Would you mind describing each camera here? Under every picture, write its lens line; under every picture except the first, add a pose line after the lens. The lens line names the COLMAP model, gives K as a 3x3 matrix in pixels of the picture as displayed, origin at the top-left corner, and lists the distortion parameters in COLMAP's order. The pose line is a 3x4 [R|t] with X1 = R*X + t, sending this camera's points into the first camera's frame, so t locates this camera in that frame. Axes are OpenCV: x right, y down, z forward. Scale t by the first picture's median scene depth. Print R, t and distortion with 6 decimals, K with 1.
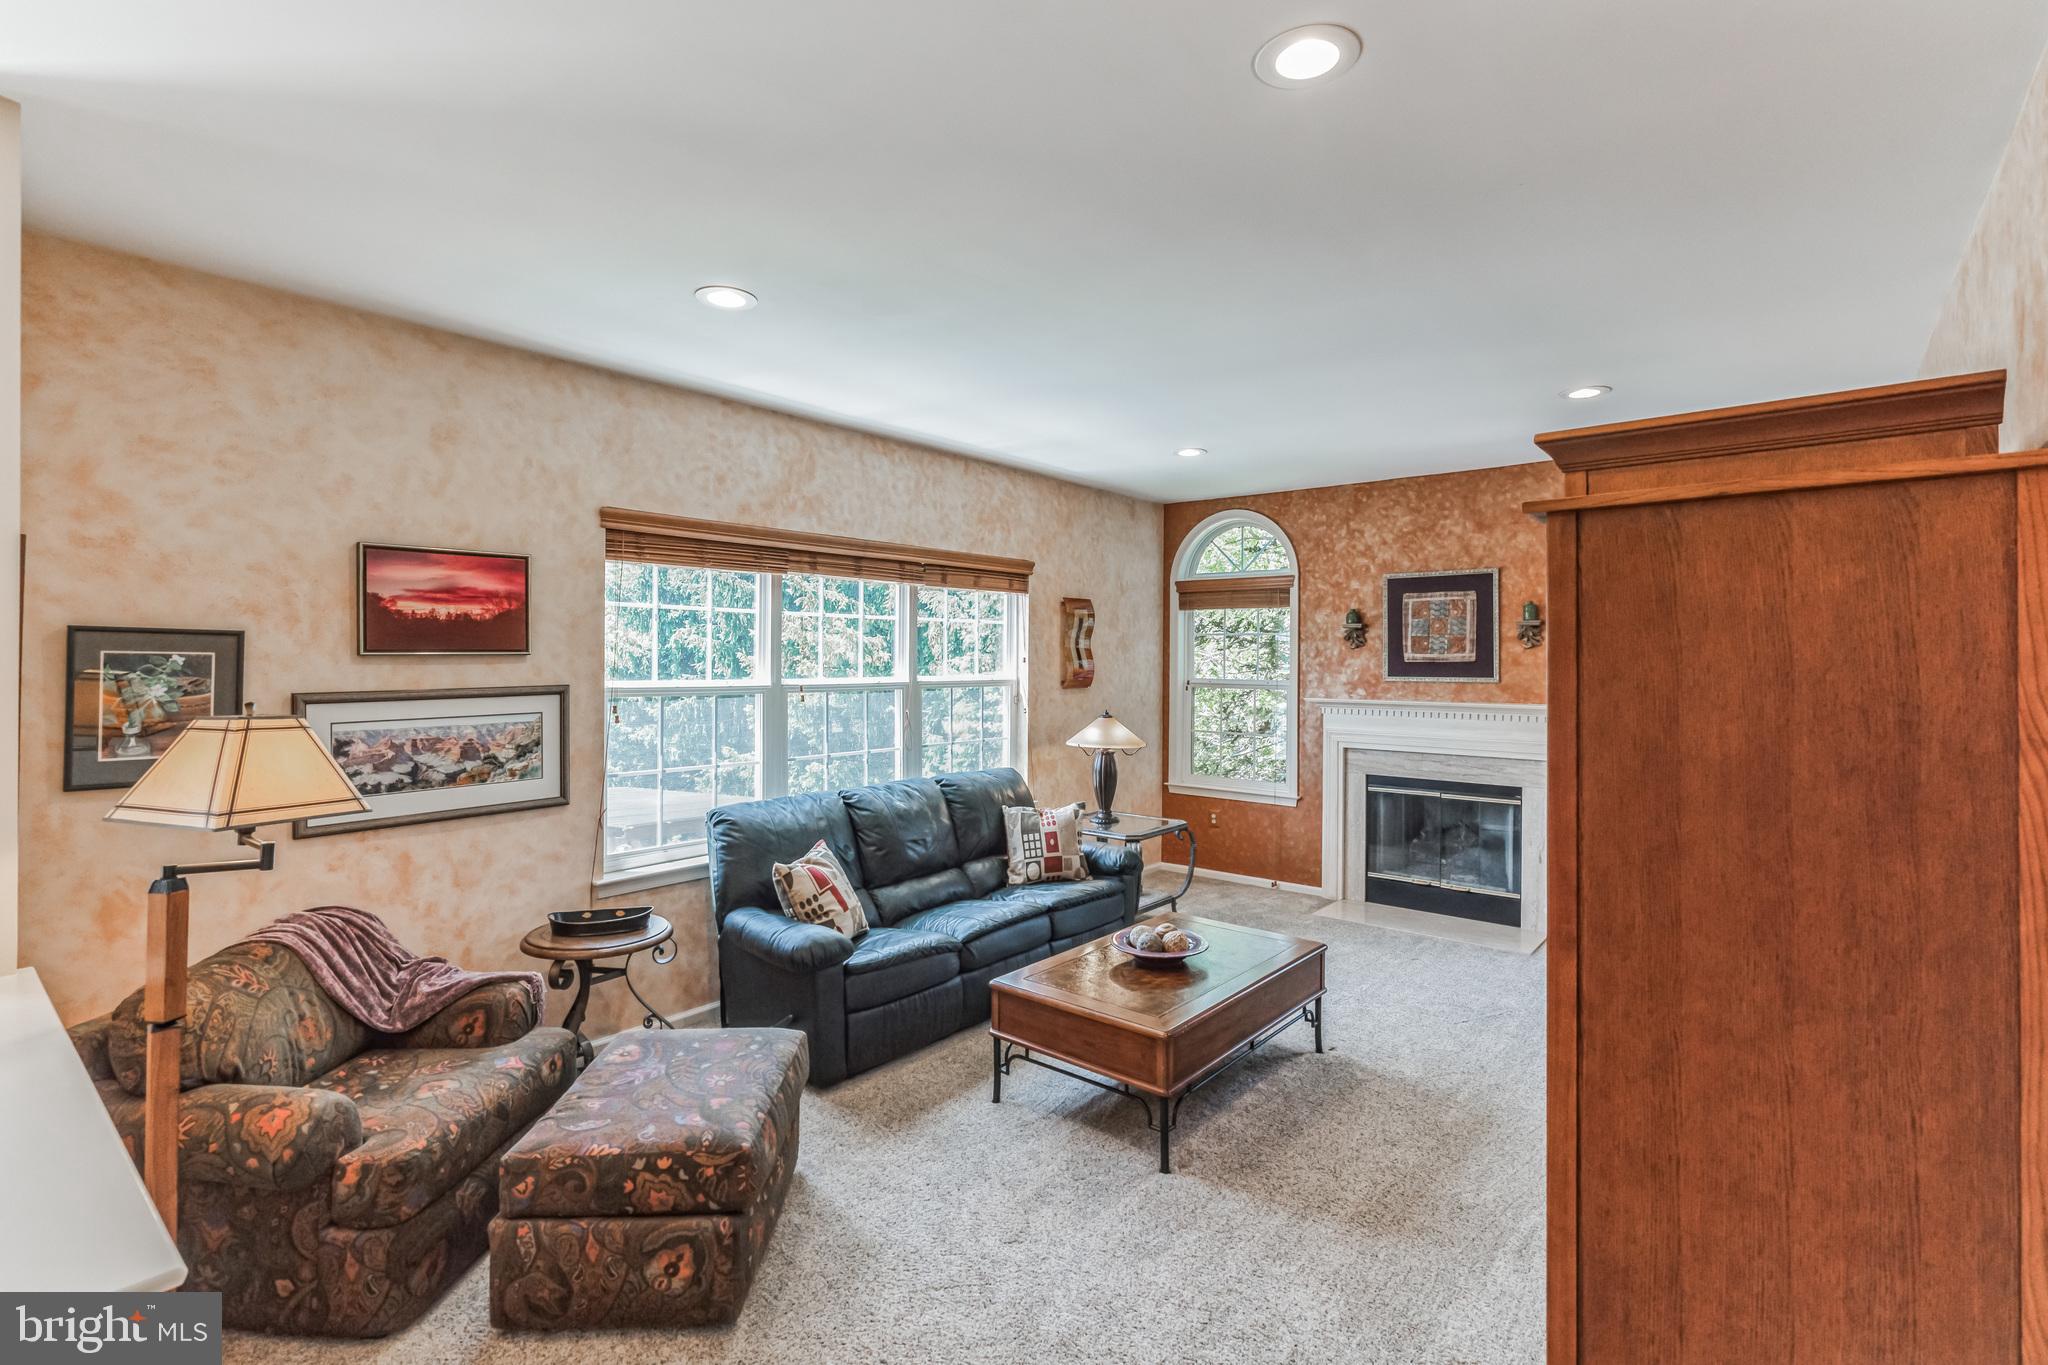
lens RADIAL K [[949.9, 0, 1030.6], [0, 949.9, 677.2], [0, 0, 1]] dist [0.000027, 0.001251]
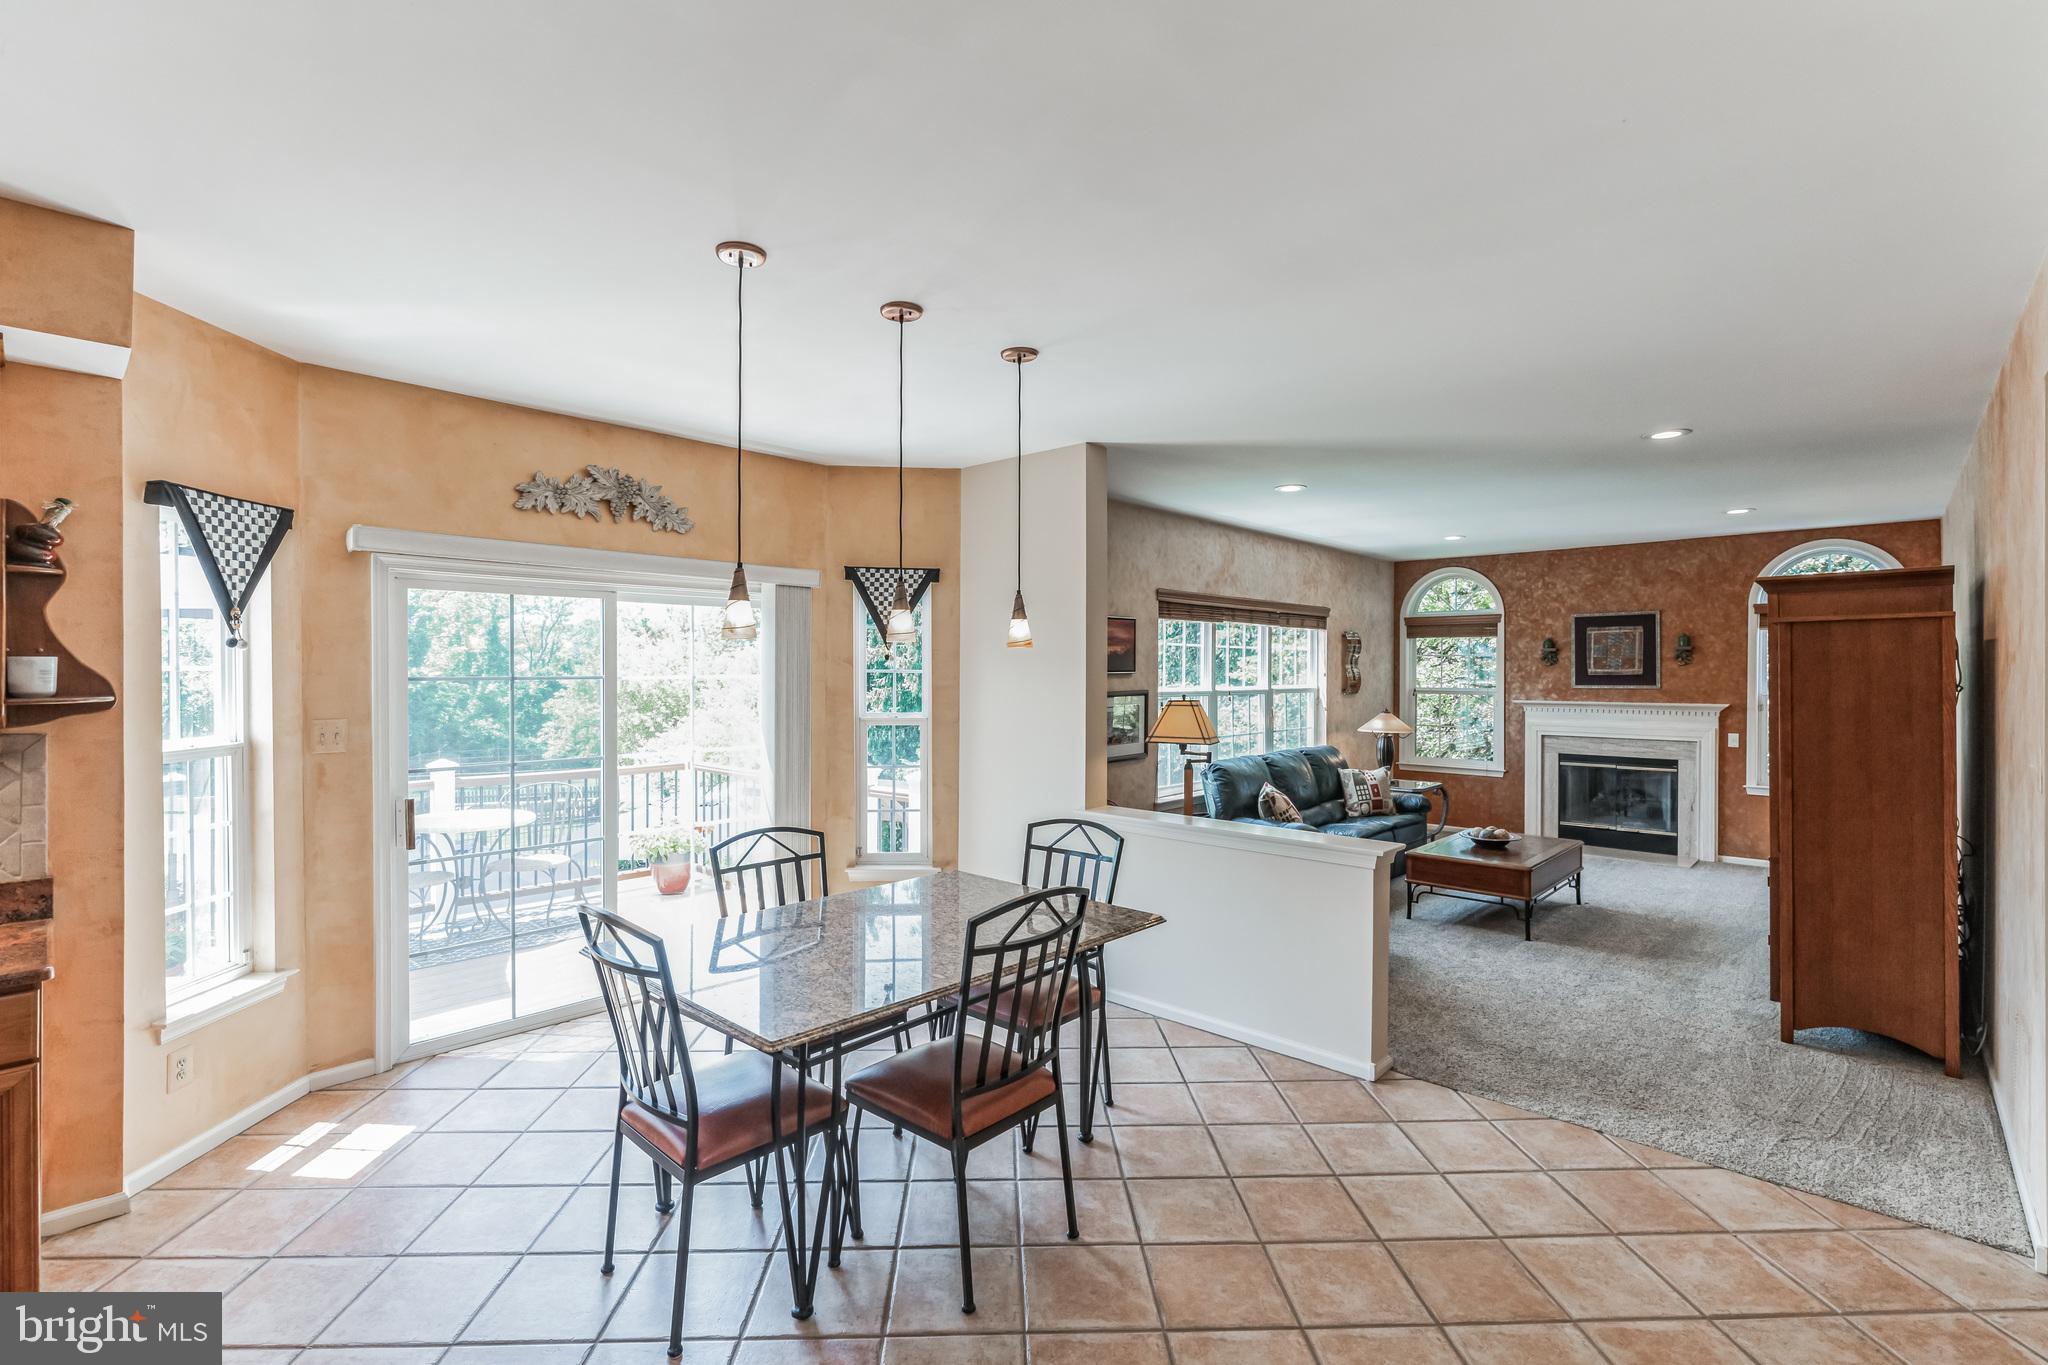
lens RADIAL K [[949.9, 0, 1010.1], [0, 949.9, 691.1], [0, 0, 1]] dist [0.000027, 0.001251]
pose [[0.998138, -0.002996, -0.060926, -0.403294], [0.002947, 0.999995, -0.000898, 0.007234], [0.060928, 0.000717, 0.998142, -0.504272]]
